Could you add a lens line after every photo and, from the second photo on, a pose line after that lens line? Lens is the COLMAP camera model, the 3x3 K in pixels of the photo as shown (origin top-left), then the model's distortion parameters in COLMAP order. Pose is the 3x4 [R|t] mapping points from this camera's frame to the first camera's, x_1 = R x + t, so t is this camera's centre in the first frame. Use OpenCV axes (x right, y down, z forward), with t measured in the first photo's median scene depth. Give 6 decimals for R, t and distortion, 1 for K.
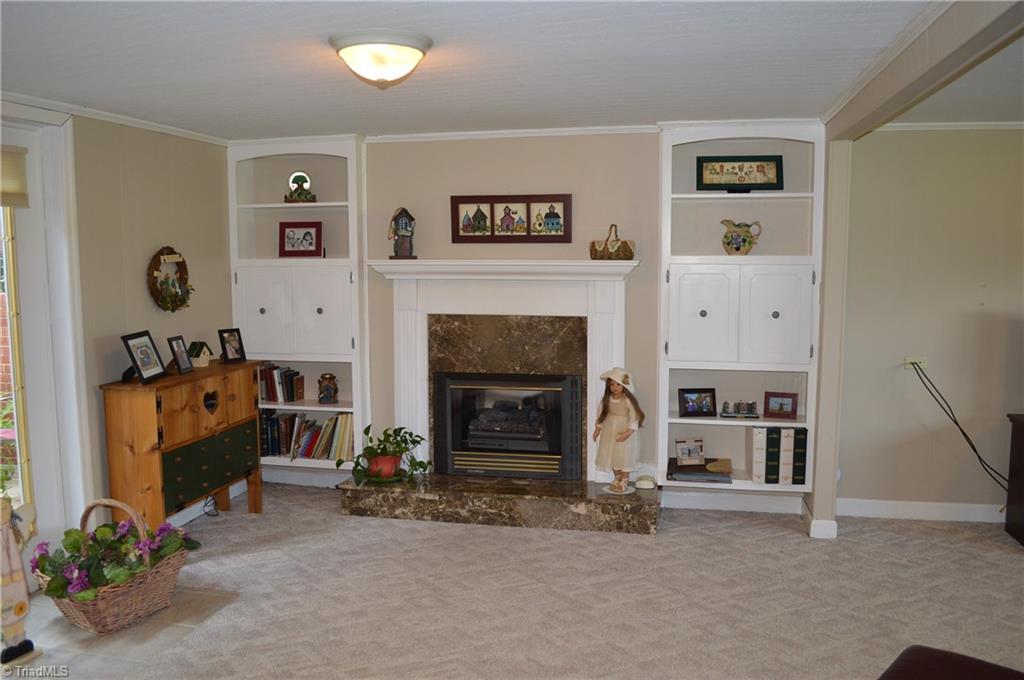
lens RADIAL K [[819.6, 0, 518.0], [0, 819.6, 338.3], [0, 0, 1]] dist [-0.081701, 0.012403]
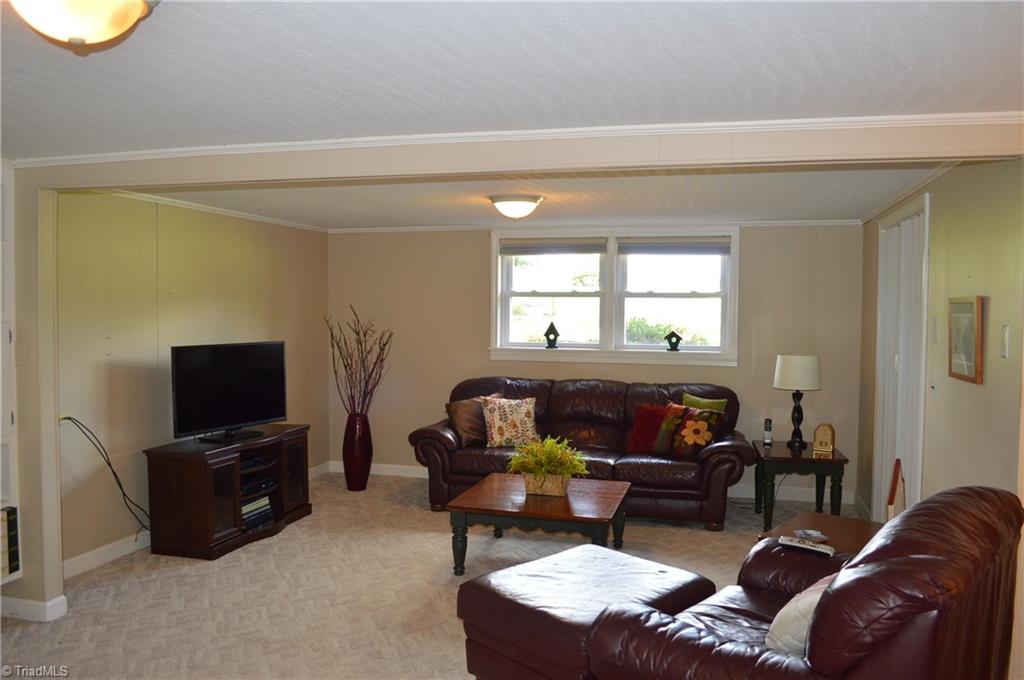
lens RADIAL K [[819.6, 0, 518.0], [0, 819.6, 338.3], [0, 0, 1]] dist [-0.081701, 0.012403]
pose [[0.050210, -0.035910, 0.998093, -0.452772], [0.098920, 0.994618, 0.030808, -0.041712], [-0.993828, 0.097185, 0.053492, 0.376228]]
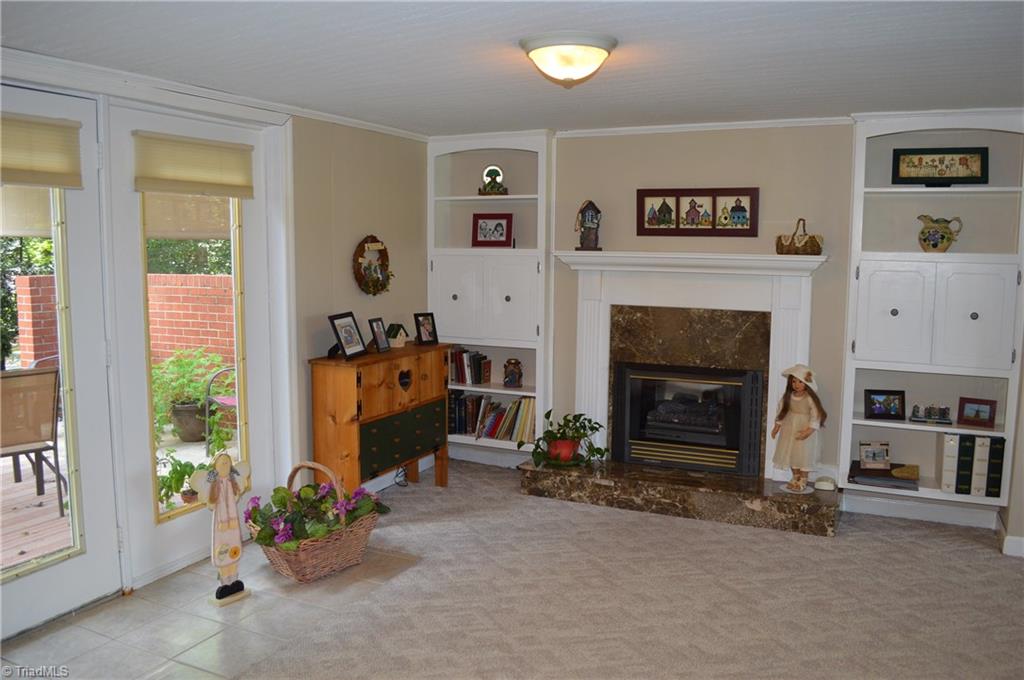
lens RADIAL K [[819.6, 0, 518.0], [0, 819.6, 338.3], [0, 0, 1]] dist [-0.081701, 0.012403]
pose [[0.973003, 0.037341, -0.227750, 0.012351], [-0.035236, 0.999290, 0.013303, 0.003082], [0.228085, -0.004919, 0.973629, -0.024473]]
